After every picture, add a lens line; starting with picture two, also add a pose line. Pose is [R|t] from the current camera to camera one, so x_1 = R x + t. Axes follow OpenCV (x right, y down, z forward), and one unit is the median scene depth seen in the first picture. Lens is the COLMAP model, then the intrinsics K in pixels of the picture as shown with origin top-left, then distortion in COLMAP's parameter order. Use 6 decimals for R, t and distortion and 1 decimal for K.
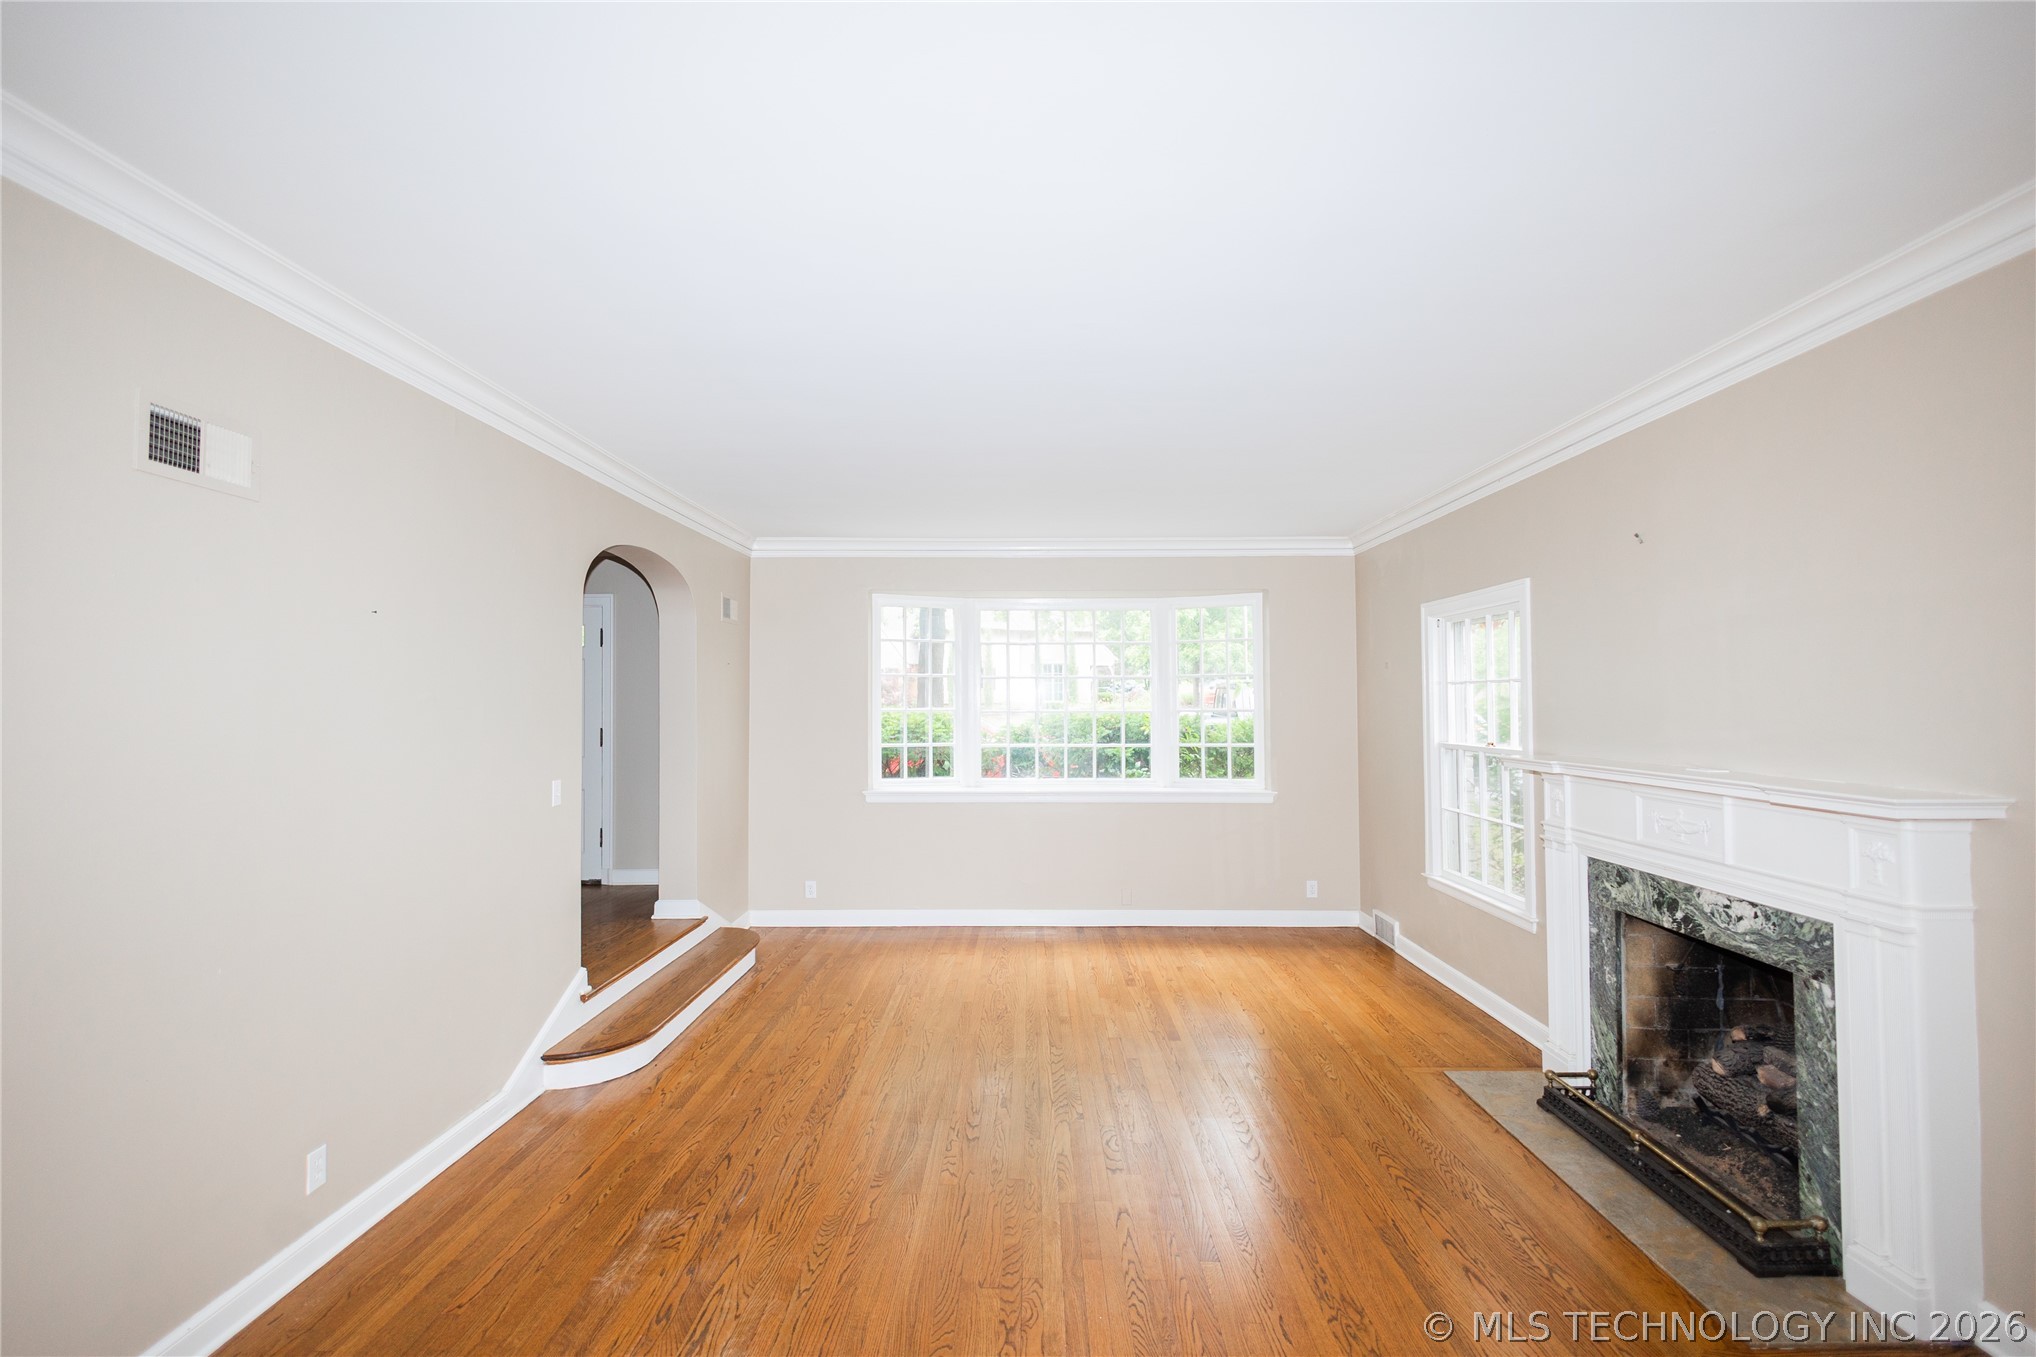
lens RADIAL K [[943.0, 0, 1018.0], [0, 943.0, 678.5], [0, 0, 1]] dist [0.003978, -0.000262]
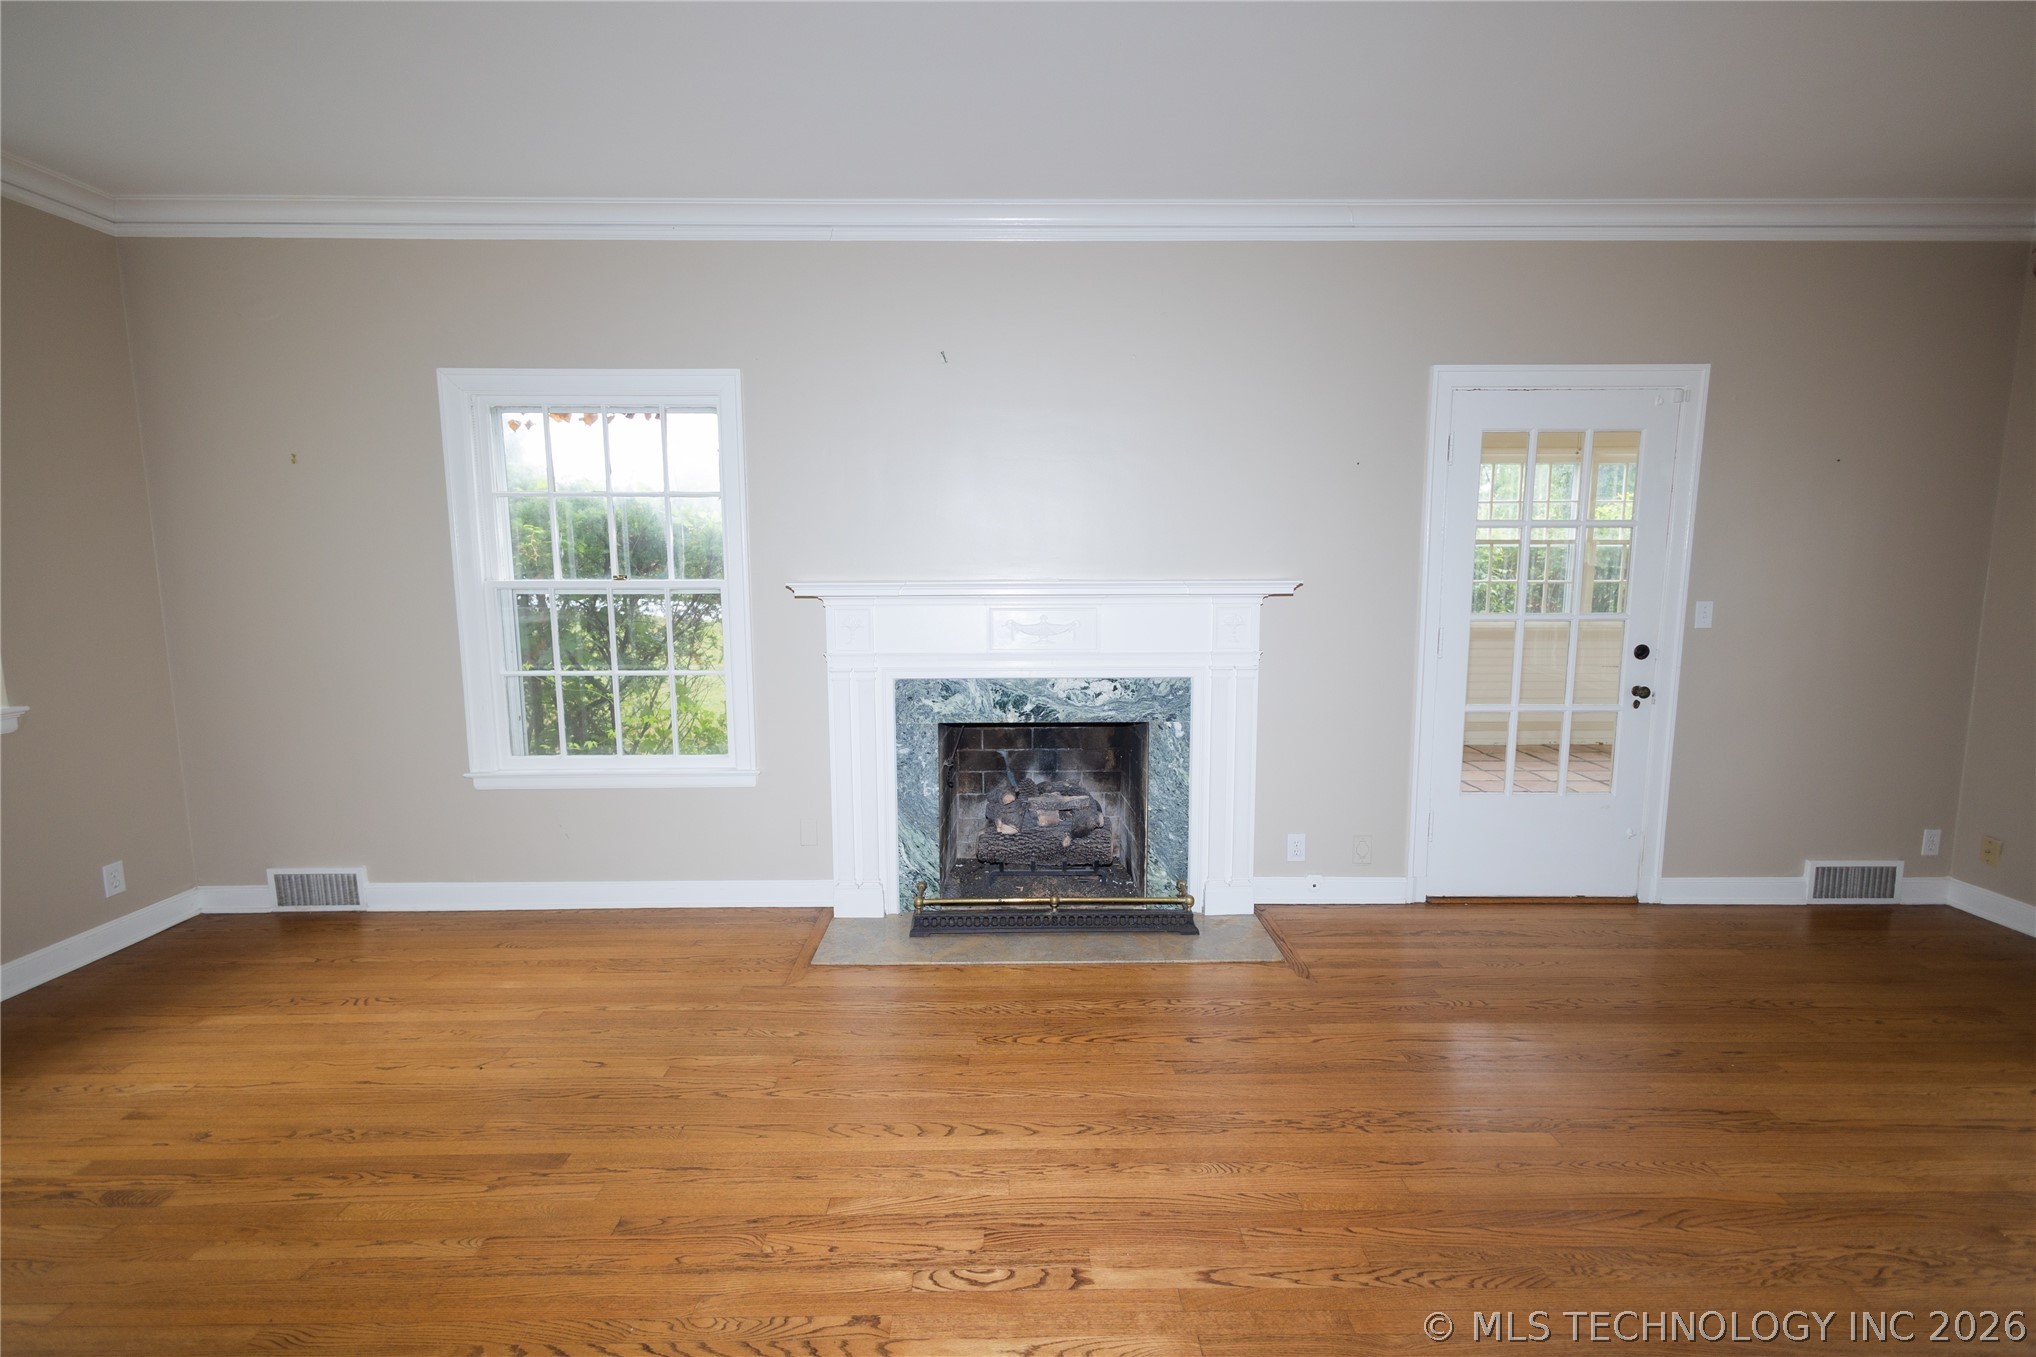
lens RADIAL K [[943.0, 0, 1018.0], [0, 943.0, 678.5], [0, 0, 1]] dist [0.003978, -0.000262]
pose [[-0.023838, -0.131849, 0.990983, -0.426188], [-0.021188, 0.991109, 0.131356, 0.063610], [-0.999491, -0.017865, -0.026420, 1.028579]]
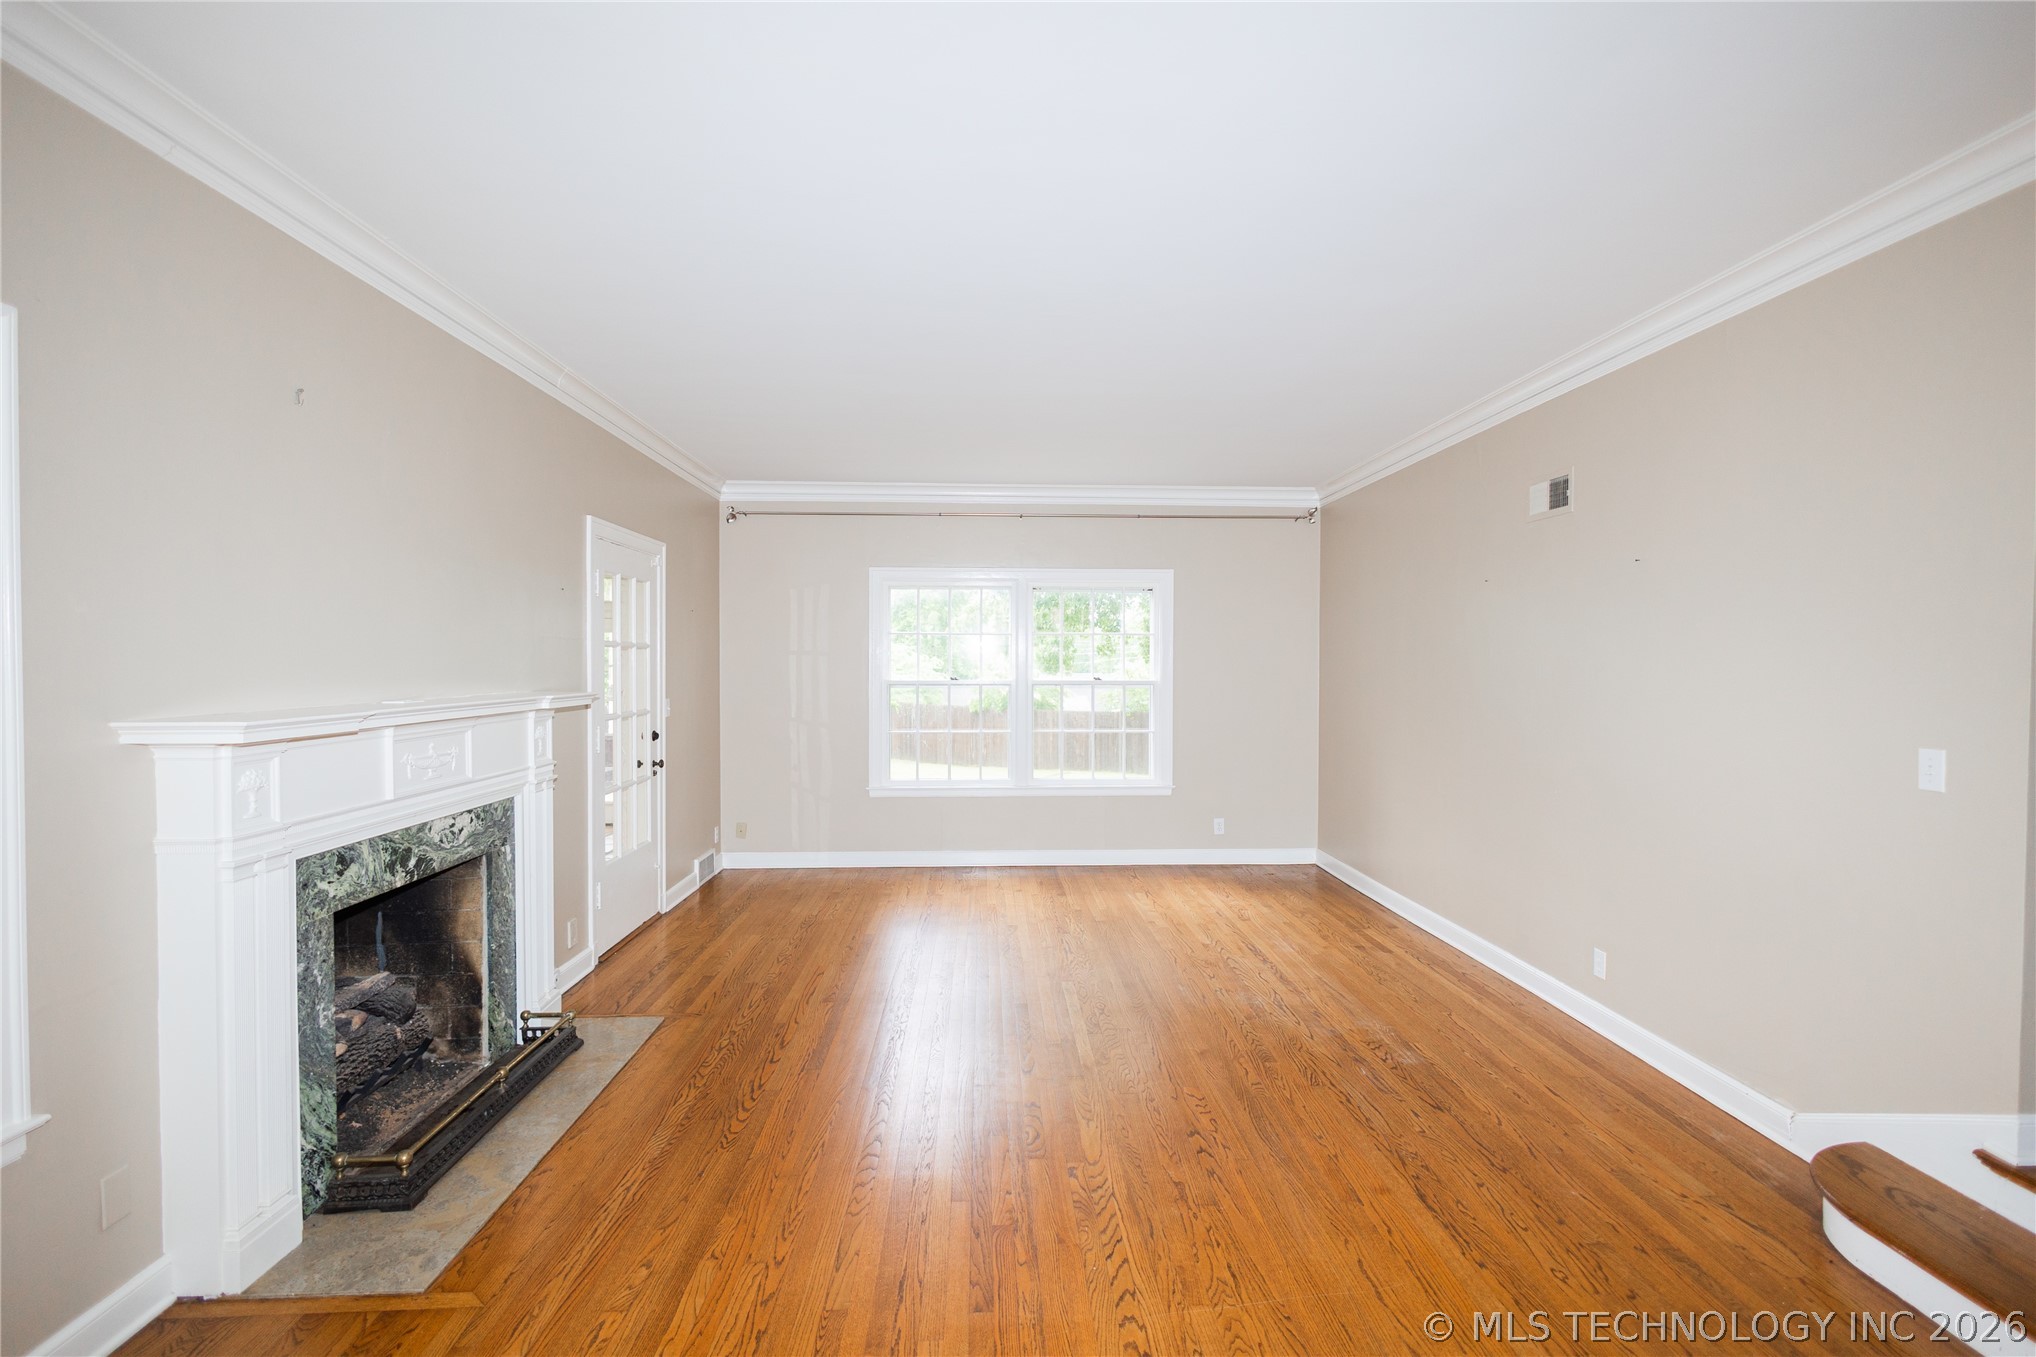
lens RADIAL K [[943.0, 0, 1018.0], [0, 943.0, 678.5], [0, 0, 1]] dist [0.003978, -0.000262]
pose [[-0.998791, 0.001066, -0.049144, 0.160224], [0.001325, 0.999985, -0.005237, 0.077391], [0.049138, -0.005295, -0.998778, 1.909113]]
